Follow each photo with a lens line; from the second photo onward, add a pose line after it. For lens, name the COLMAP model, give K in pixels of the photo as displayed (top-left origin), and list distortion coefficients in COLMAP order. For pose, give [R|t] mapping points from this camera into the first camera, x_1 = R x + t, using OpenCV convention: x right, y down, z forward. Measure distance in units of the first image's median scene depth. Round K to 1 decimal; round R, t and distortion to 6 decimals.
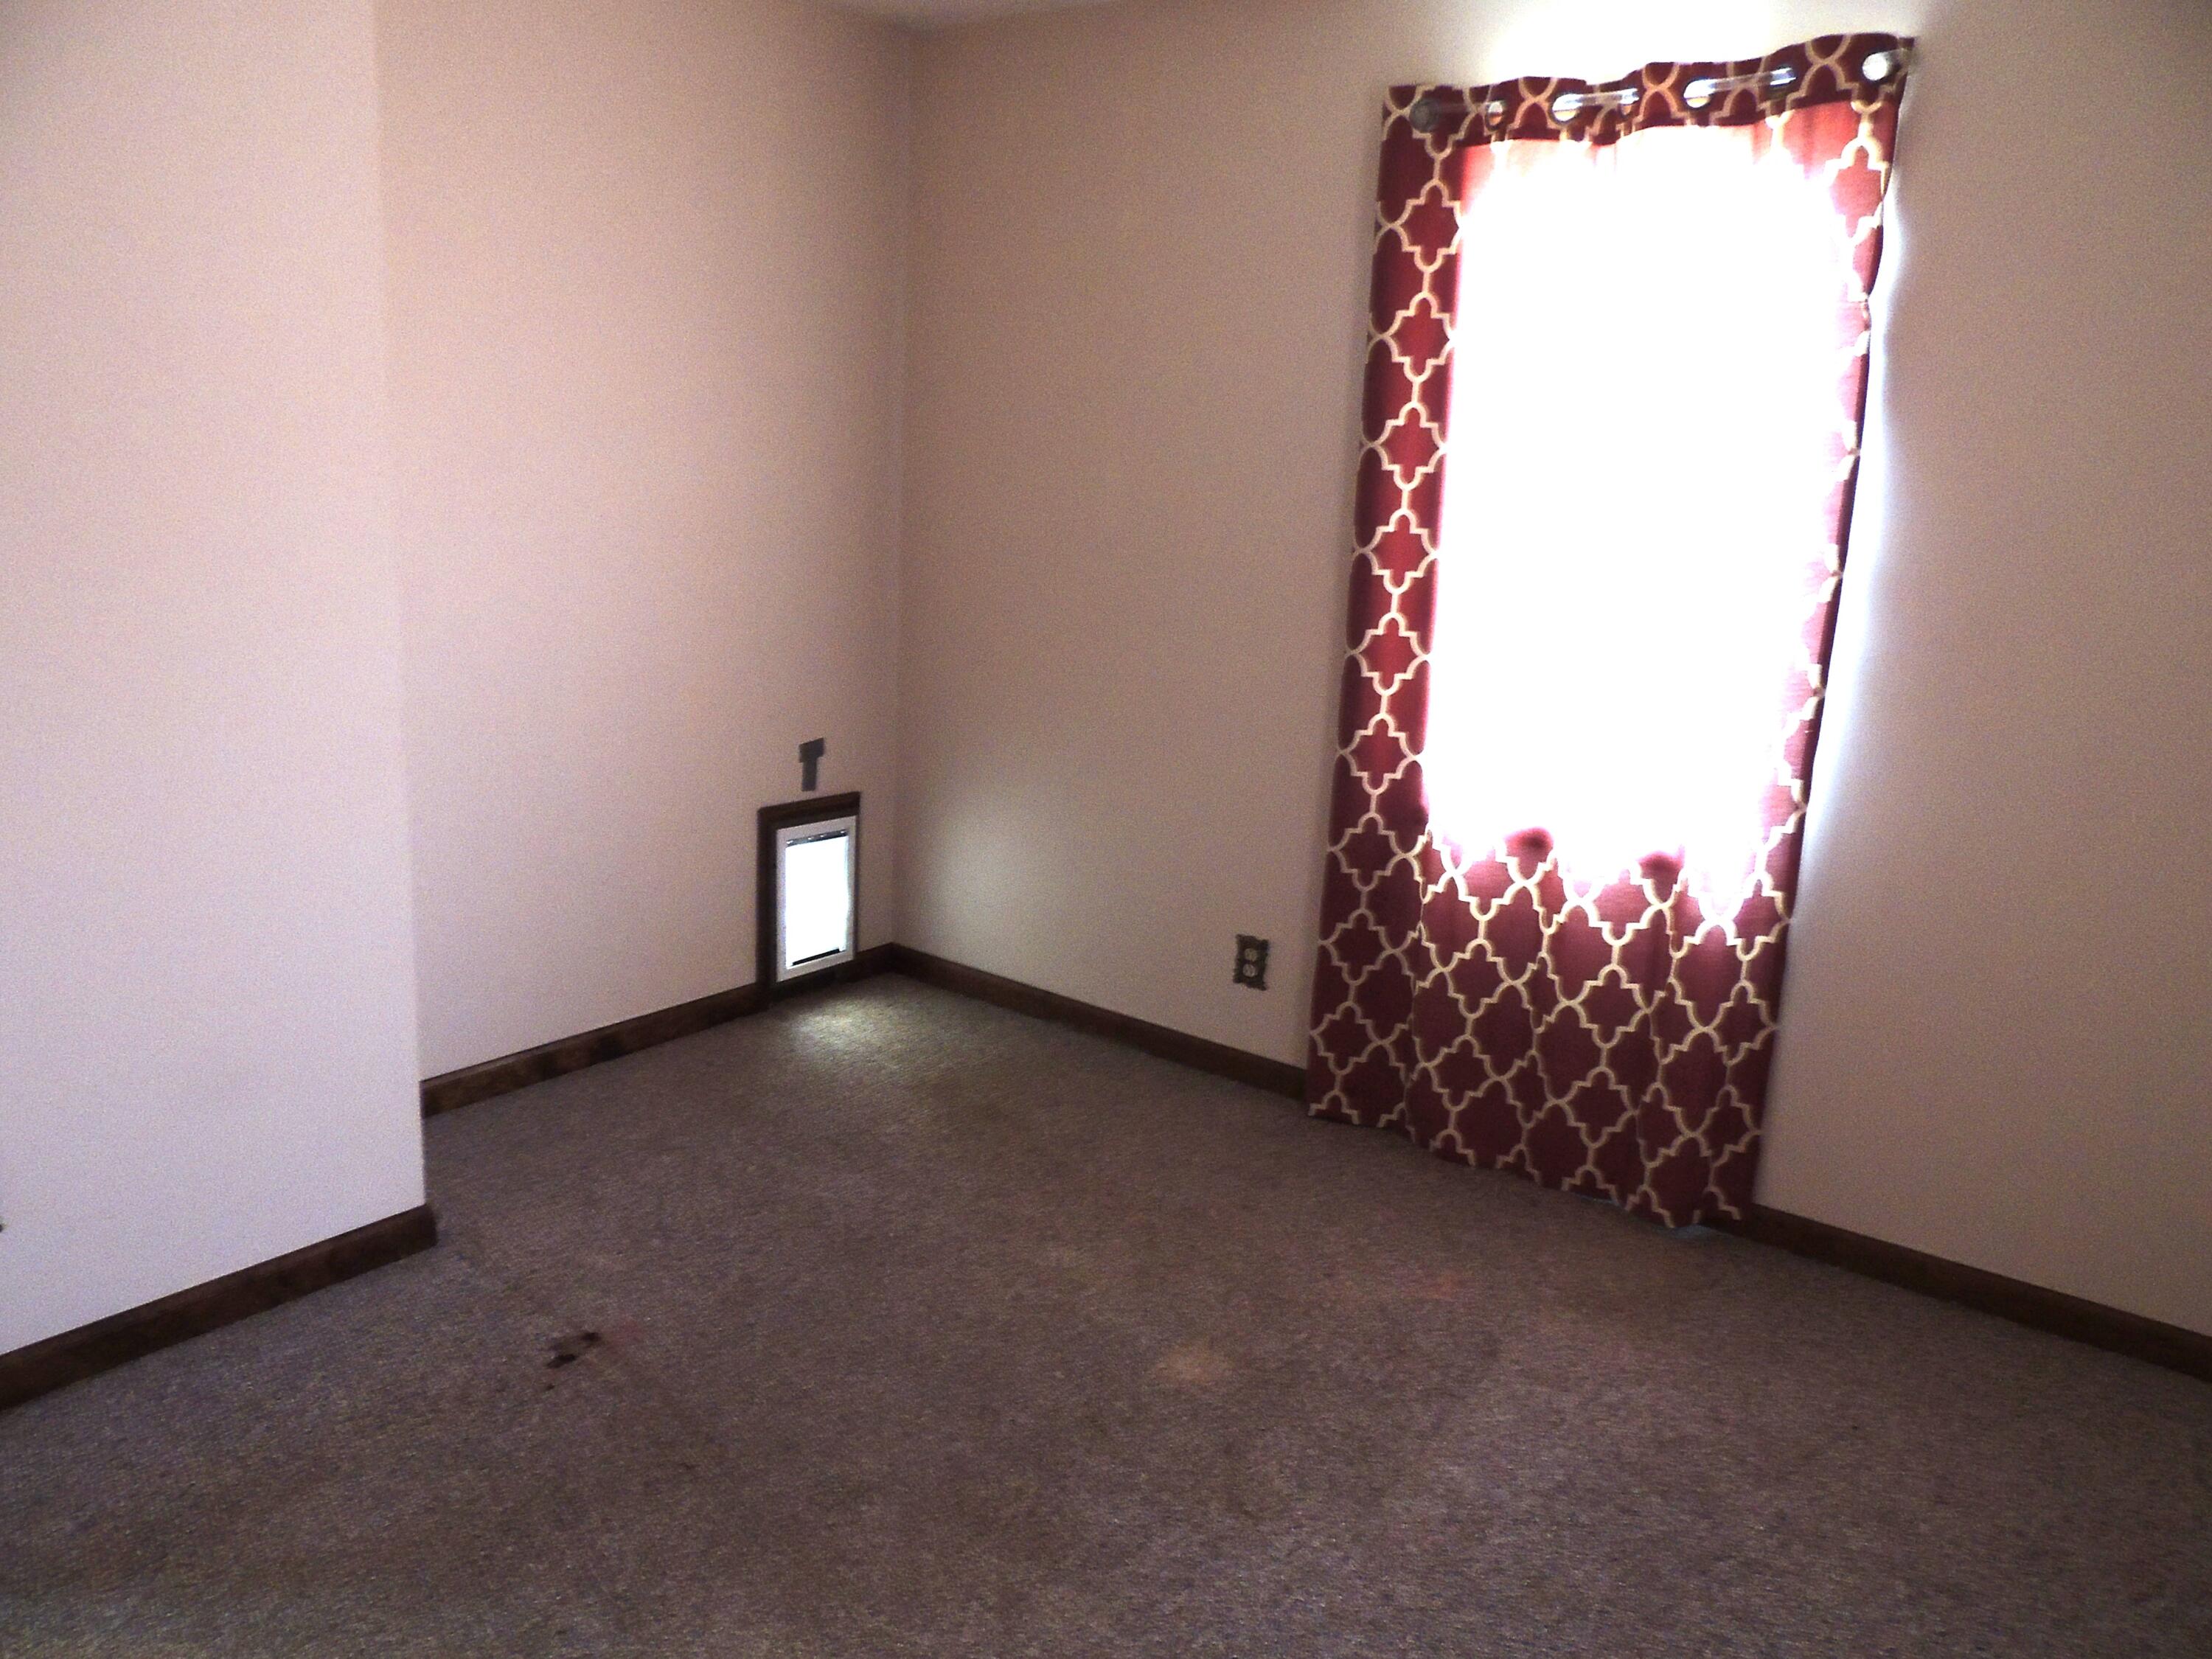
lens RADIAL K [[1577.4, 0, 1106.0], [0, 1577.4, 829.5], [0, 0, 1]] dist [-0.020422, 0.003100]
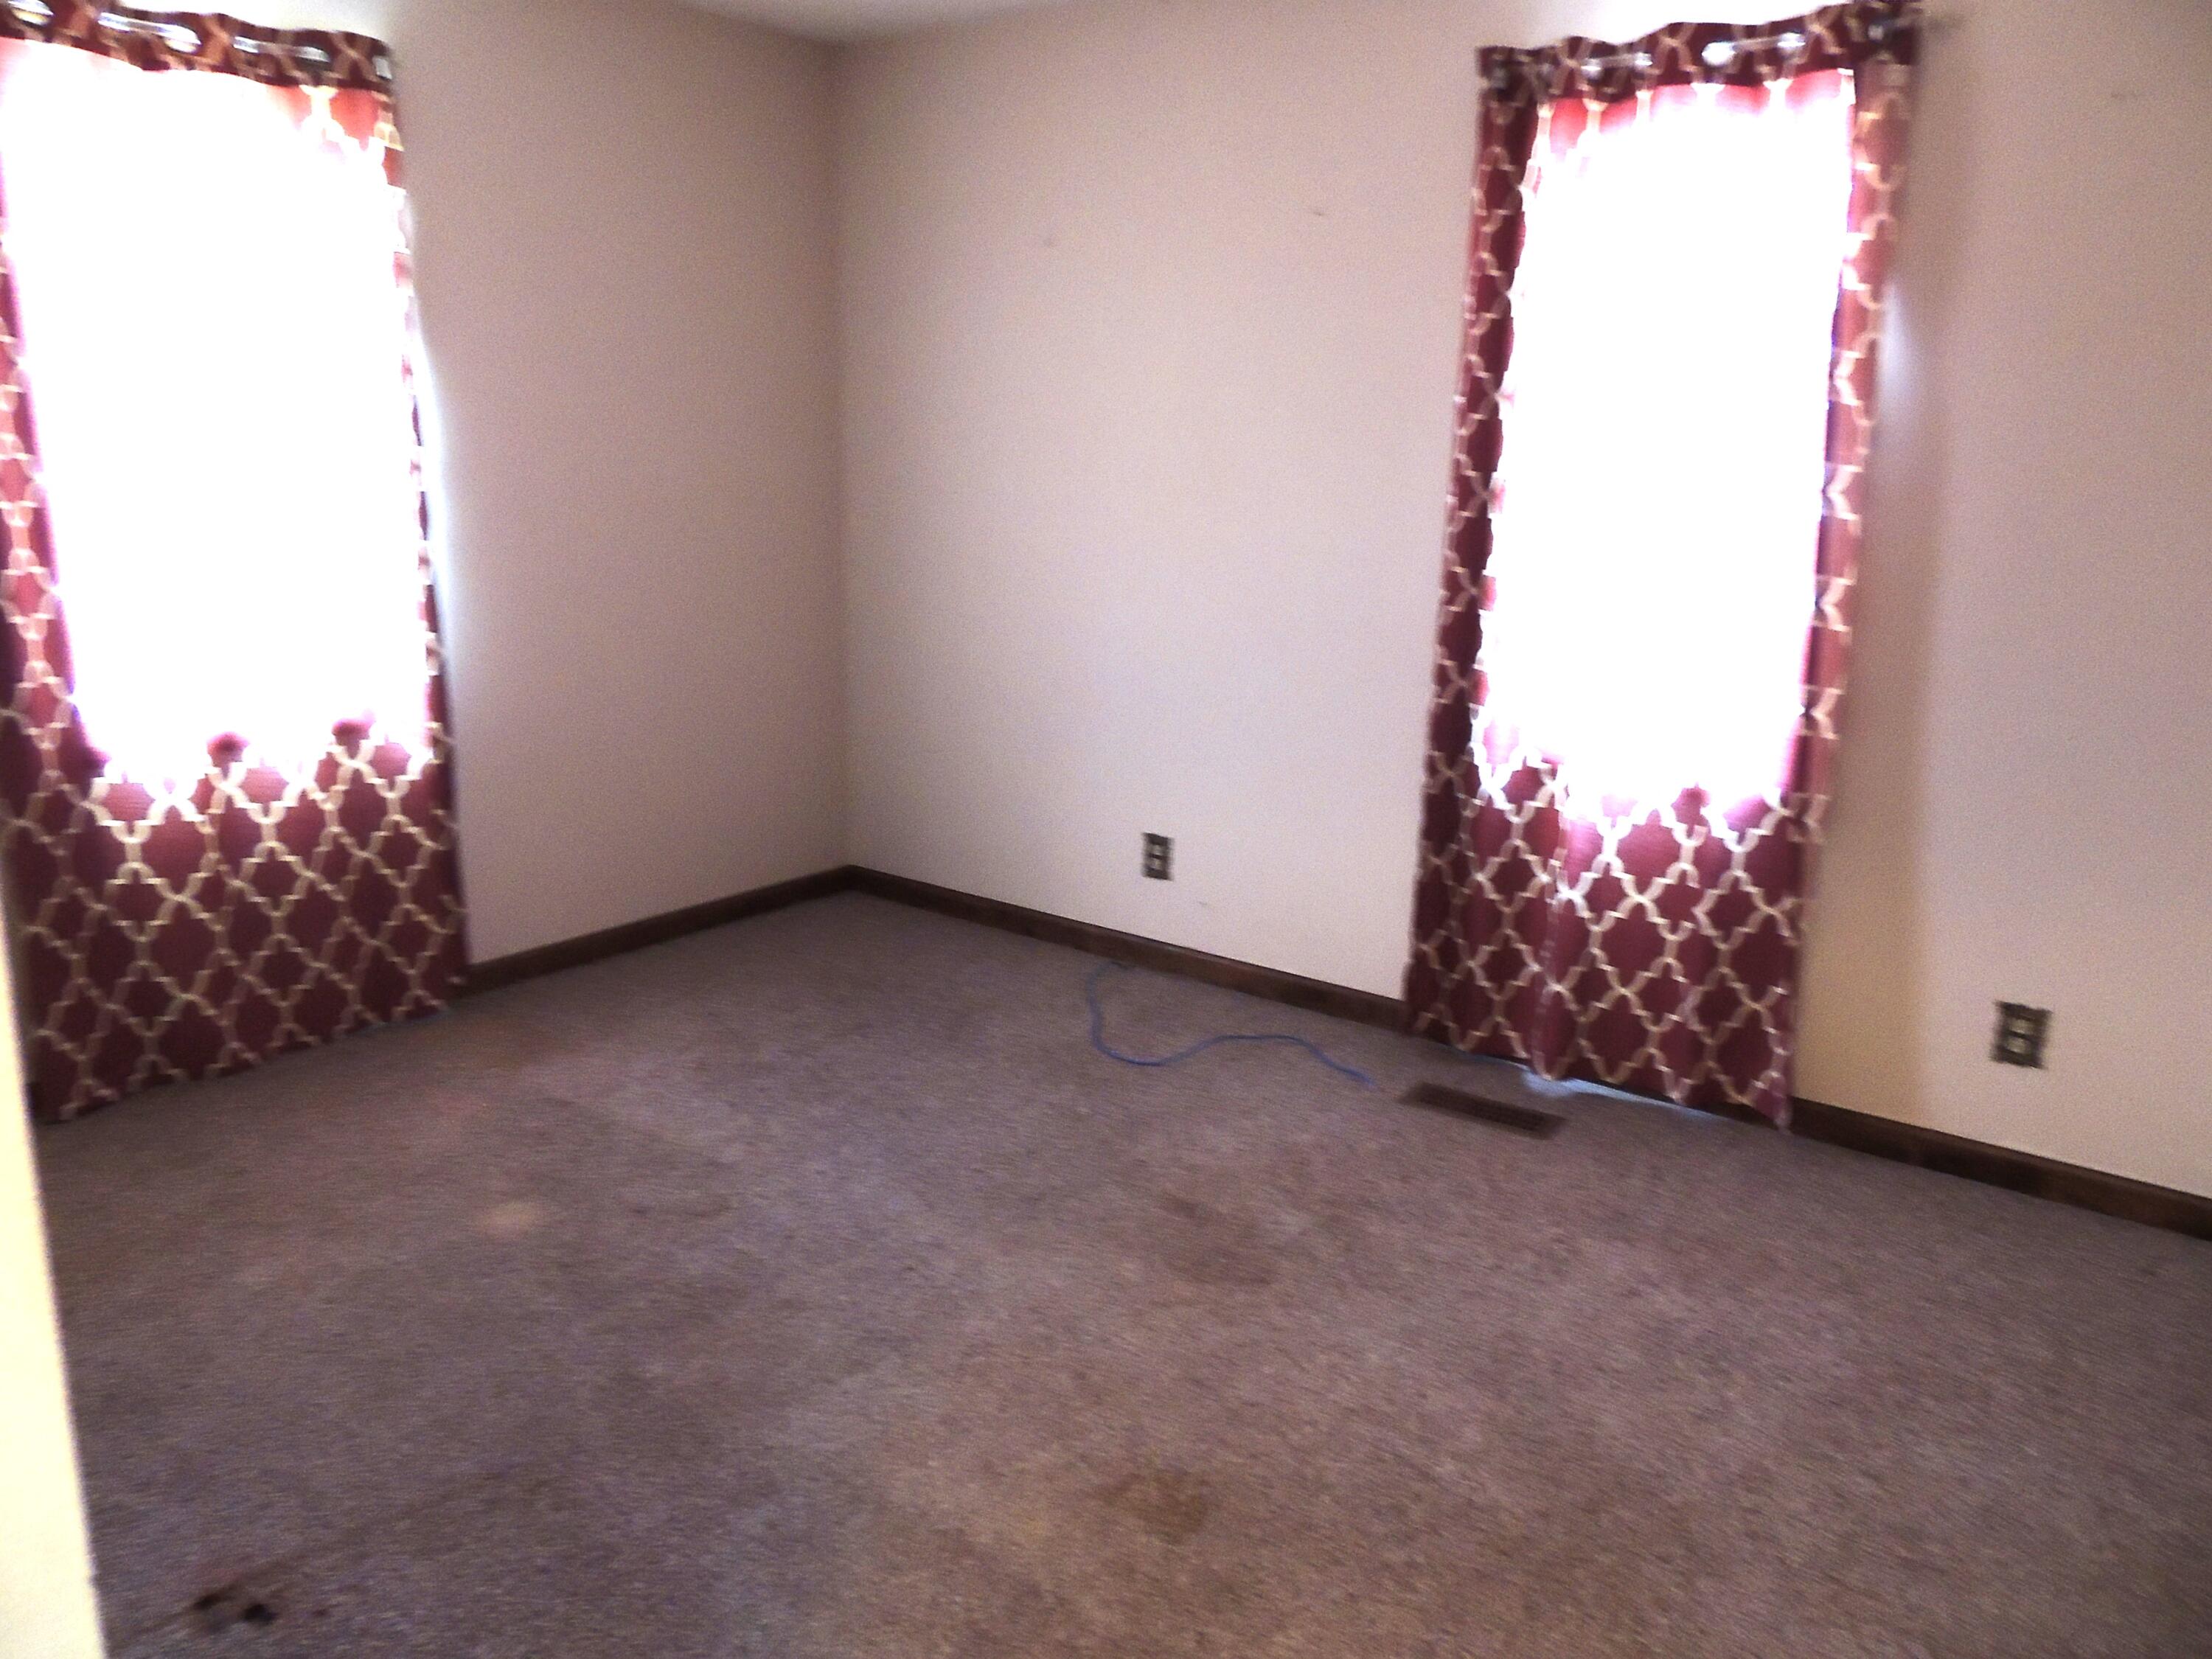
lens RADIAL K [[1551.6, 0, 1106.0], [0, 1551.6, 829.5], [0, 0, 1]] dist [0.002800, 0.001153]
pose [[0.019309, -0.291322, 0.956430, -0.808522], [0.195312, 0.939278, 0.282154, -0.132142], [-0.980551, 0.181354, 0.075035, 0.396377]]
